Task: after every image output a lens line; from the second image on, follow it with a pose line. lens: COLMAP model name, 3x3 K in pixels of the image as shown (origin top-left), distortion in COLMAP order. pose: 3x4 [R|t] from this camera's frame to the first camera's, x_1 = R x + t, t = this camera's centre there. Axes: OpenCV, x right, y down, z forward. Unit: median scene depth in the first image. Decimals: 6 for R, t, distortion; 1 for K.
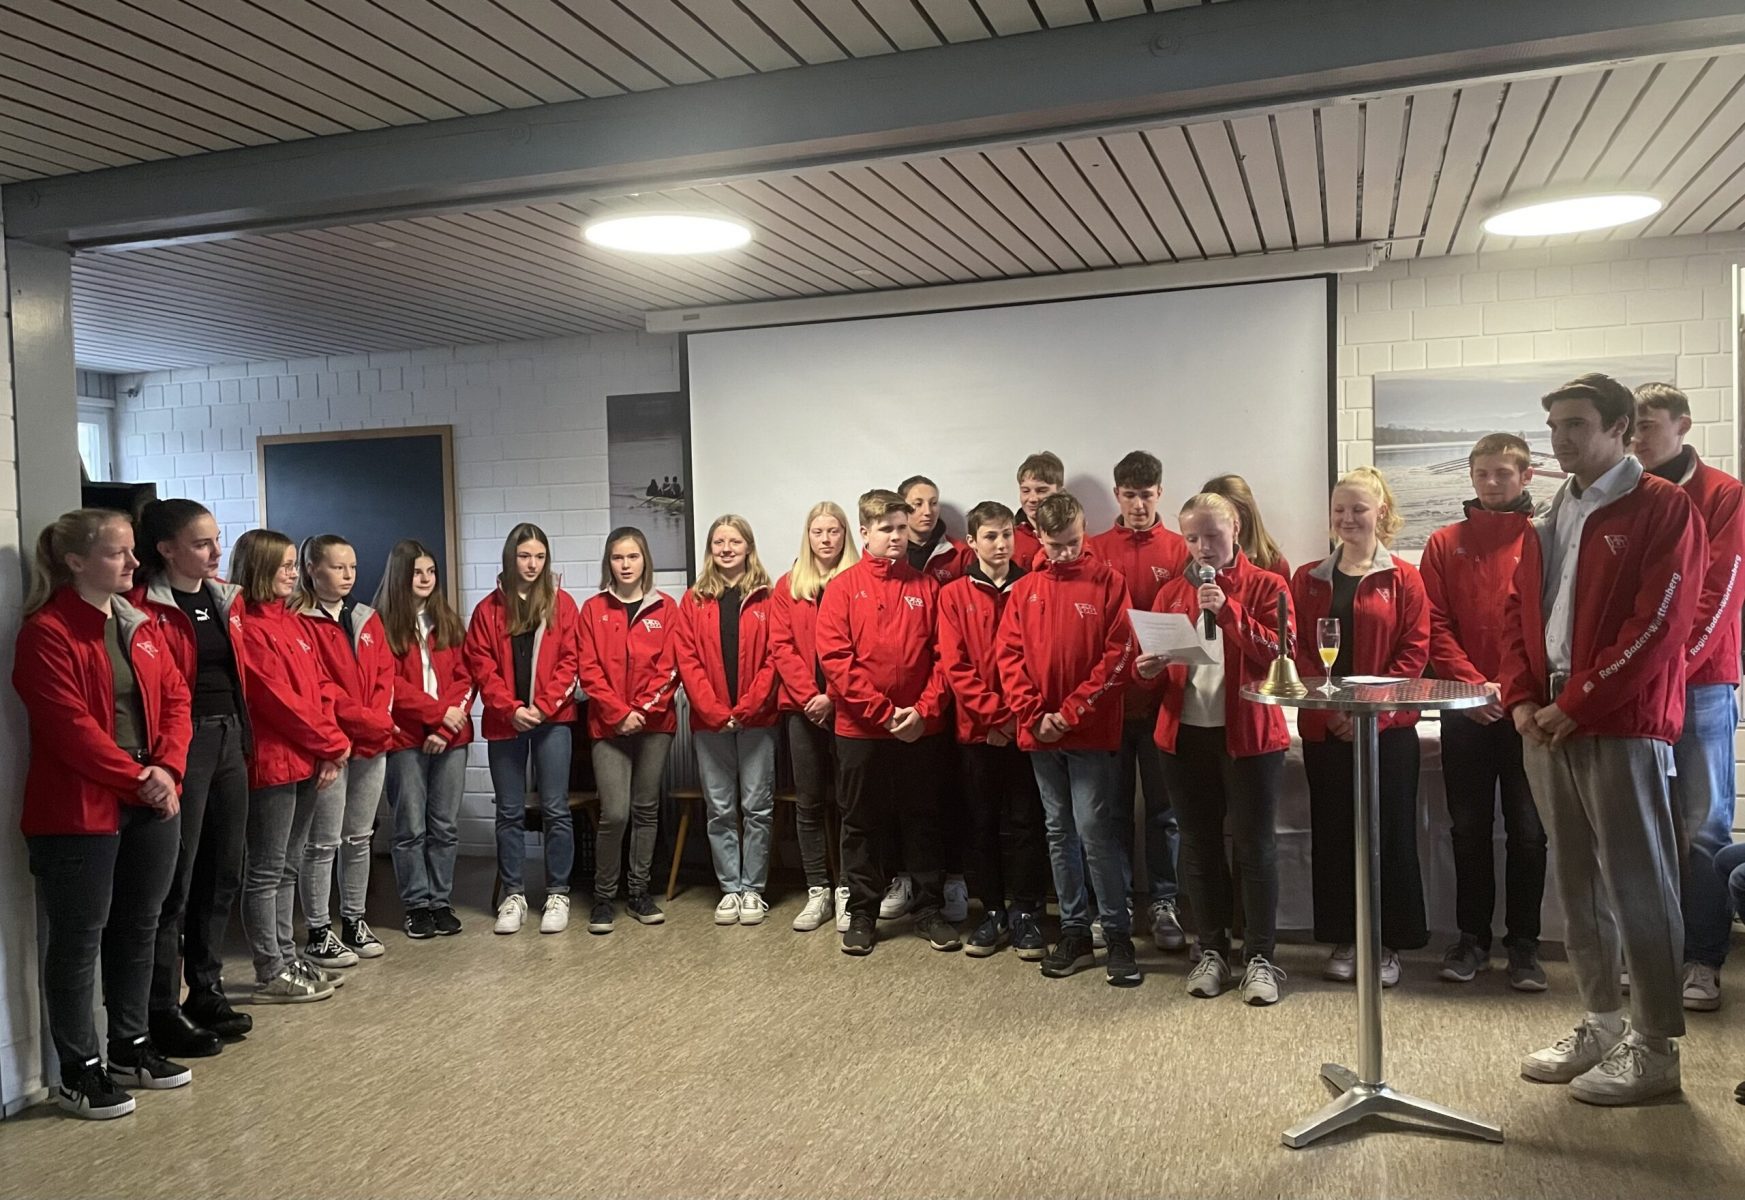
lens RADIAL K [[1459.3, 0, 872.3], [0, 1459.3, 588.8], [0, 0, 1]] dist [0.065760, -0.042129]
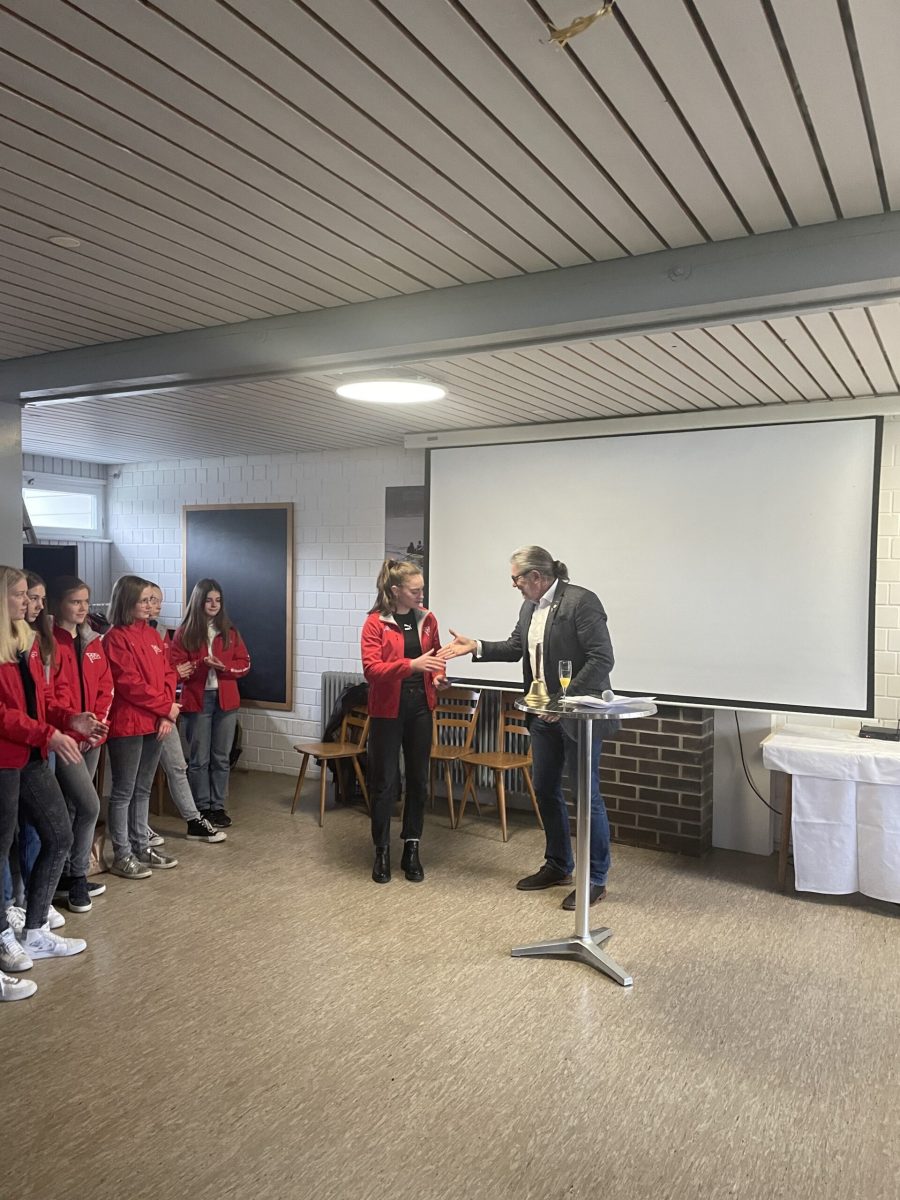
lens RADIAL K [[935.6, 0, 444.5], [0, 935.6, 598.9], [0, 0, 1]] dist [0.096792, -0.129273]
pose [[0.979860, 0.046176, -0.194276, 0.123712], [-0.043796, 0.998904, 0.016528, -0.053505], [0.194826, -0.007687, 0.980808, 0.071155]]
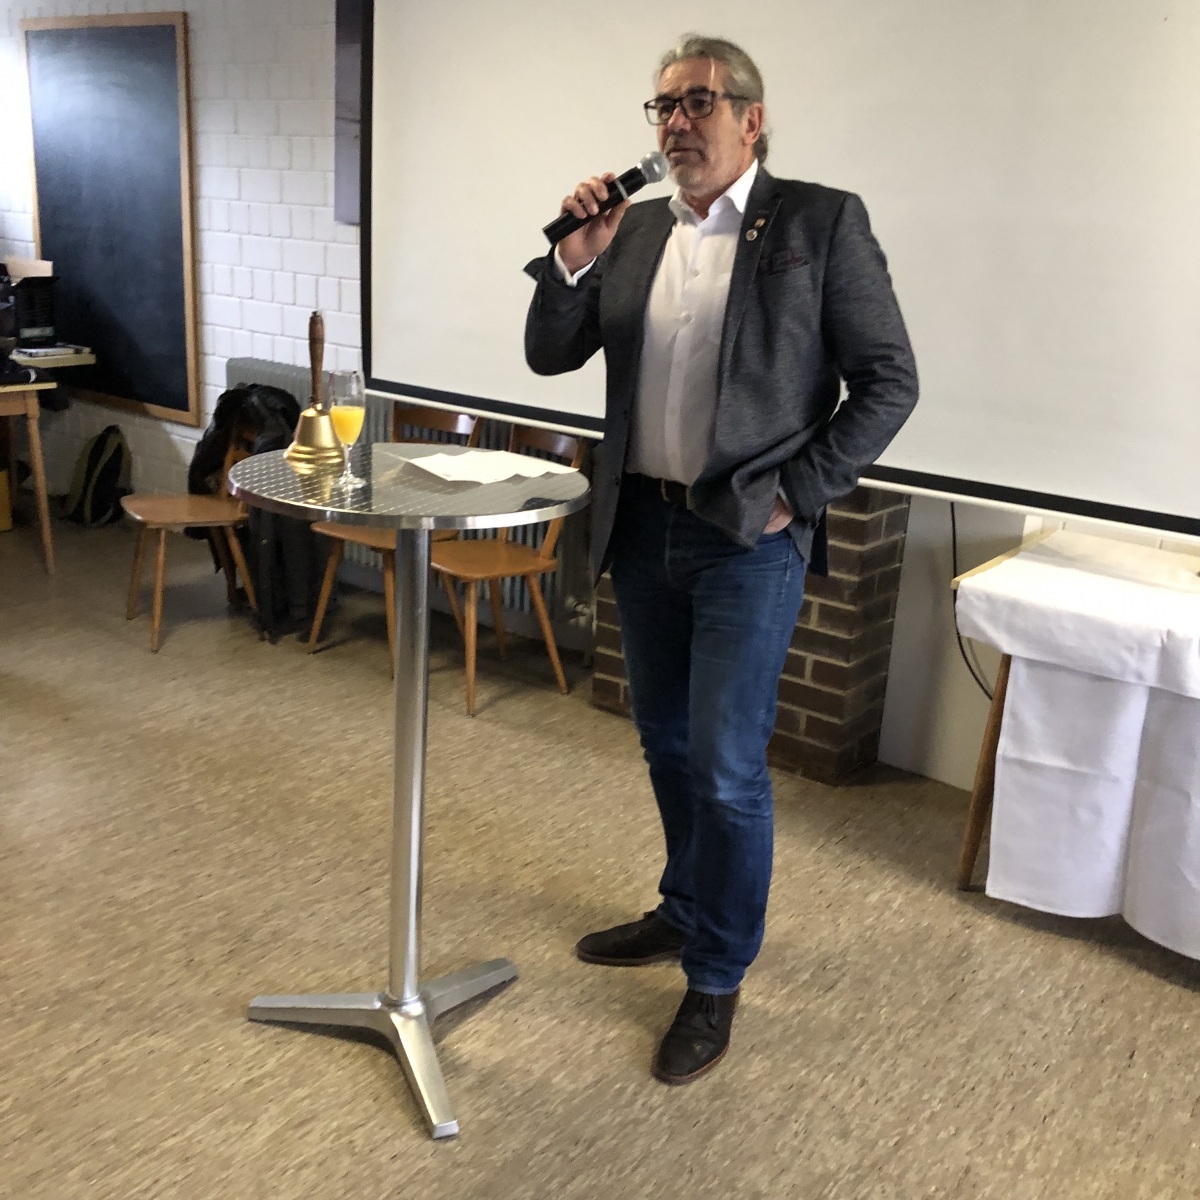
lens RADIAL K [[1351.1, 0, 591.1], [0, 1351.1, 598.6], [0, 0, 1]] dist [0.021776, 0.000000]
pose [[0.942914, 0.170659, -0.285989, 0.309994], [-0.091358, 0.958331, 0.270659, -0.044442], [0.320262, -0.229081, 0.919214, 0.541293]]
